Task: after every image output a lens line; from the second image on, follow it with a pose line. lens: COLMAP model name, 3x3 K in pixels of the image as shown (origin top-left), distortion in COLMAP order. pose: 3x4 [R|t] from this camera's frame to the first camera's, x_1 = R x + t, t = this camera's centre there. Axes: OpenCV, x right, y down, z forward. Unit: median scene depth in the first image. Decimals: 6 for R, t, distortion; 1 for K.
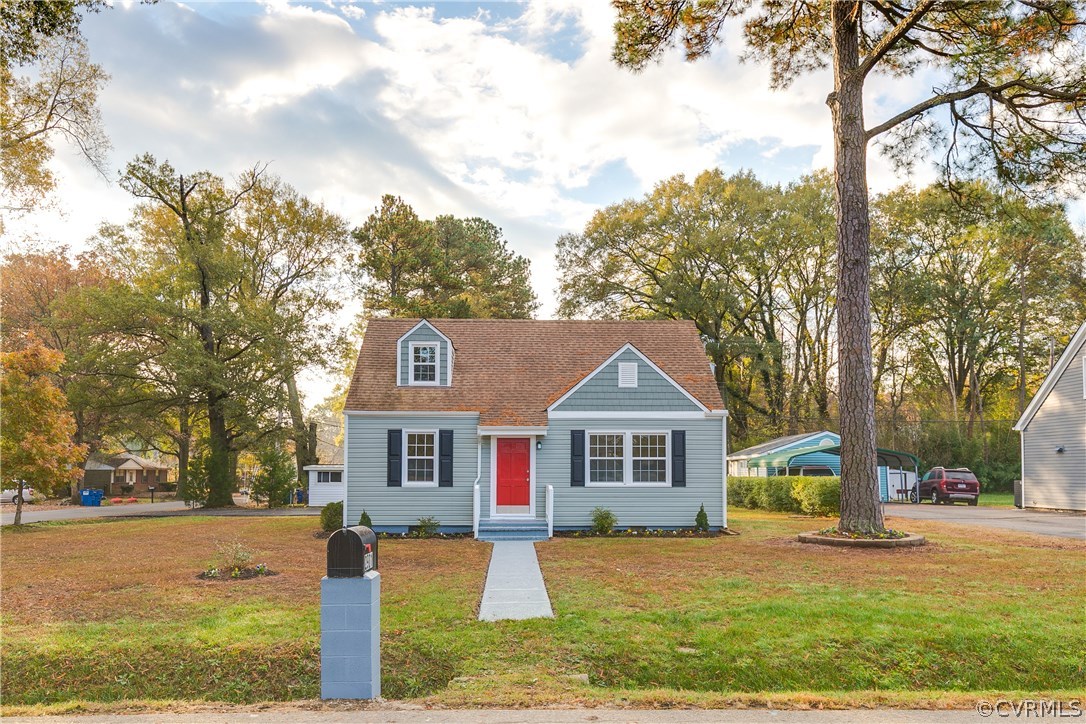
lens RADIAL K [[868.7, 0, 543.0], [0, 868.7, 362.0], [0, 0, 1]] dist [-0.004029, -0.003094]
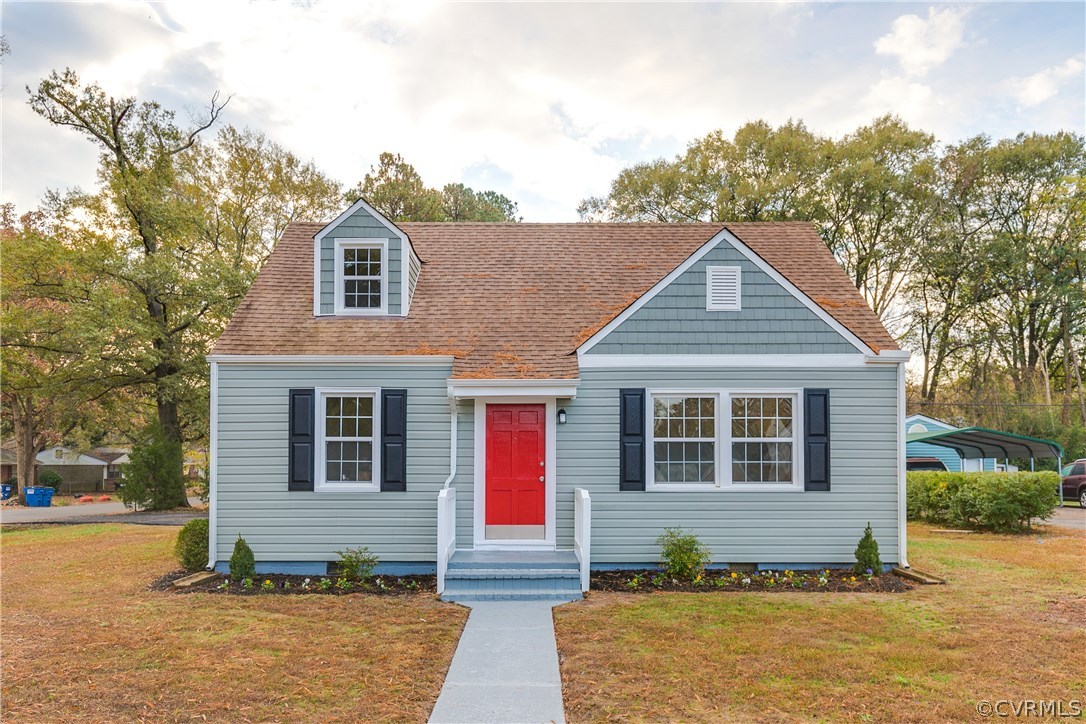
lens RADIAL K [[761.9, 0, 547.3], [0, 761.9, 396.9], [0, 0, 1]] dist [0.000283, 0.000075]
pose [[0.999843, -0.002893, -0.017509, -0.005381], [0.003495, 0.999400, 0.034453, 0.066667], [0.017399, -0.034509, 0.999253, 0.515886]]
